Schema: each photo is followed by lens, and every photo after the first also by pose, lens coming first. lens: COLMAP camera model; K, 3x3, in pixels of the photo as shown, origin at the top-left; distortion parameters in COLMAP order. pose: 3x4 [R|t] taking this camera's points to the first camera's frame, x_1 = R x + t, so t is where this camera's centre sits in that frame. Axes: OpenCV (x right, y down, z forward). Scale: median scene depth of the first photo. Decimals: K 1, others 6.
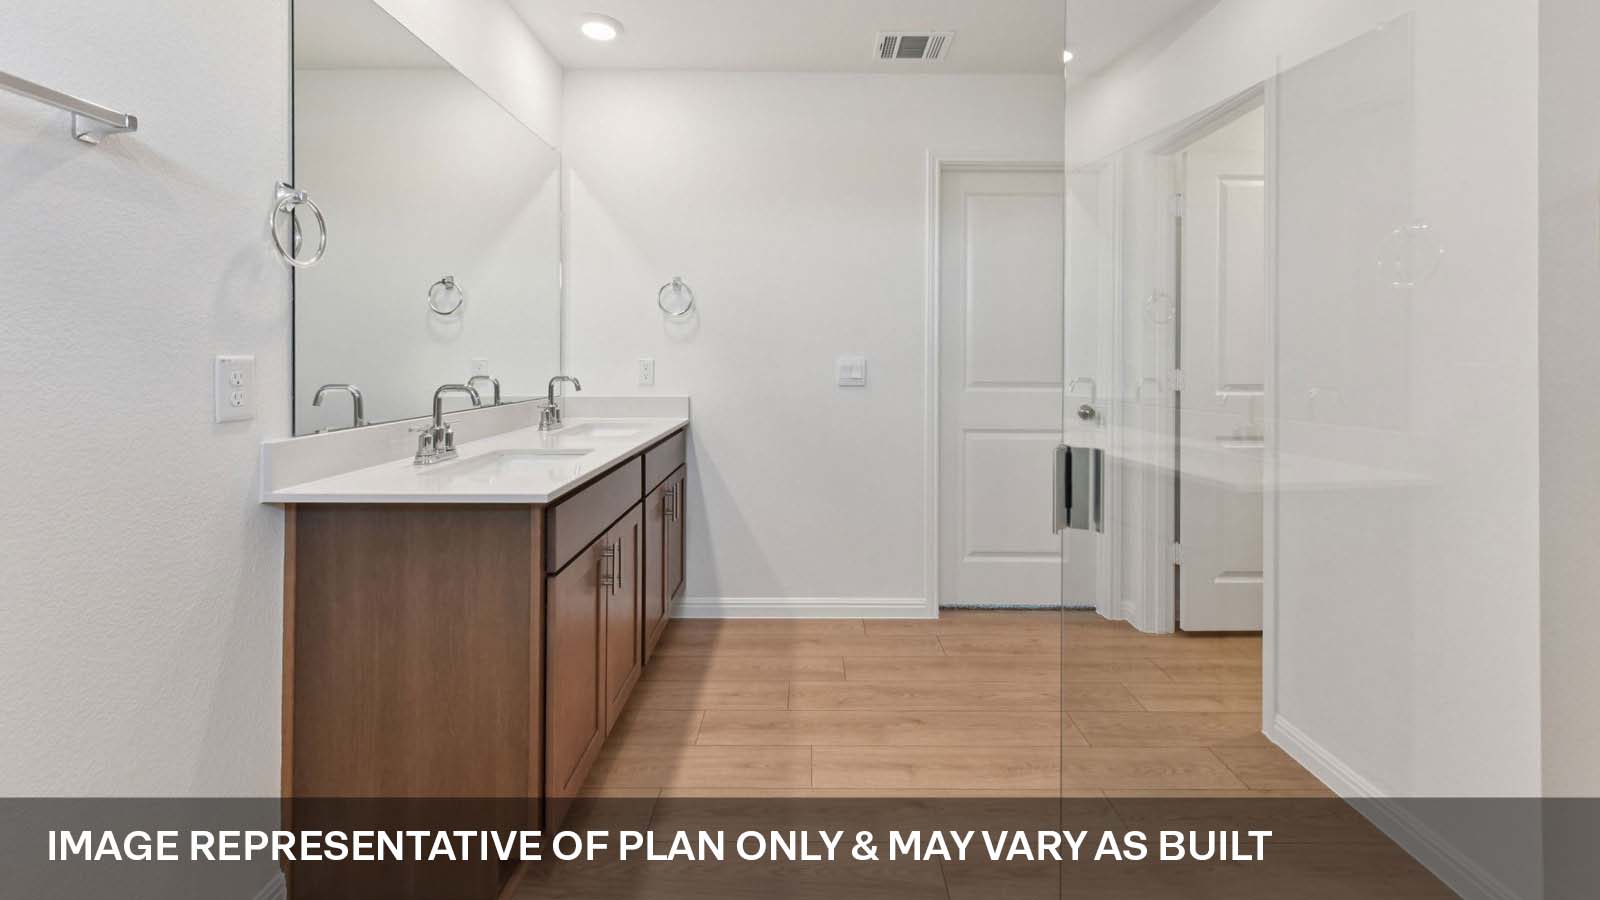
lens RADIAL K [[647.0, 0, 813.3], [0, 647.0, 355.9], [0, 0, 1]] dist [-0.000332, -0.000271]
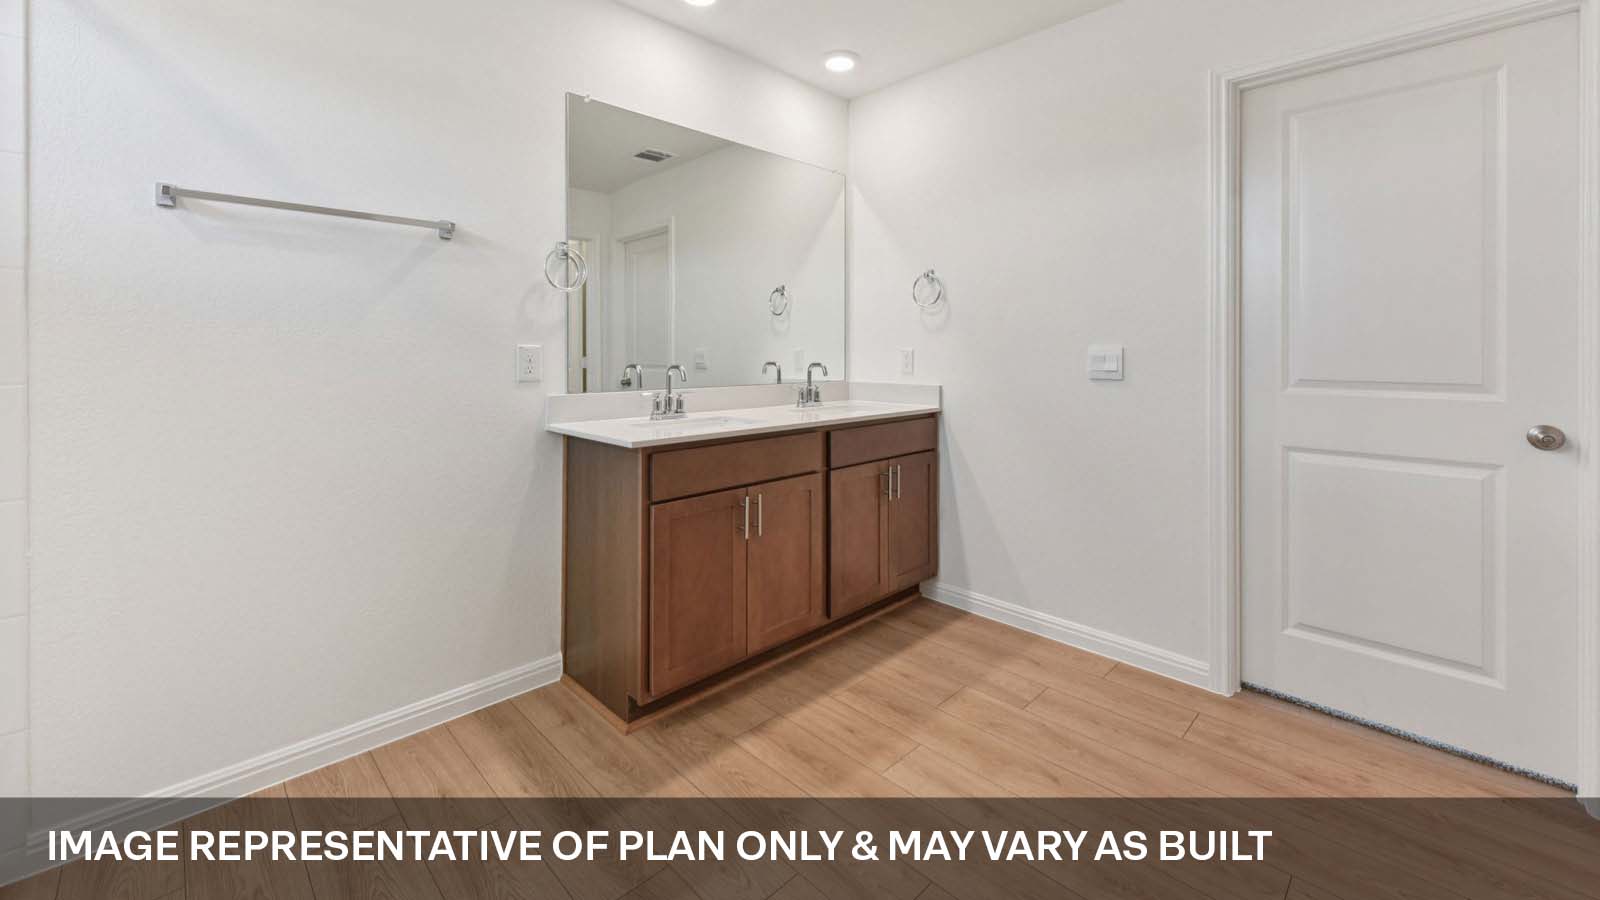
lens RADIAL K [[647.0, 0, 813.3], [0, 647.0, 355.9], [0, 0, 1]] dist [-0.000332, -0.000271]
pose [[0.695047, 0.001820, -0.718962, 0.409594], [0.002823, 0.999982, 0.005260, 0.010574], [0.718958, -0.005685, 0.695030, 0.151000]]
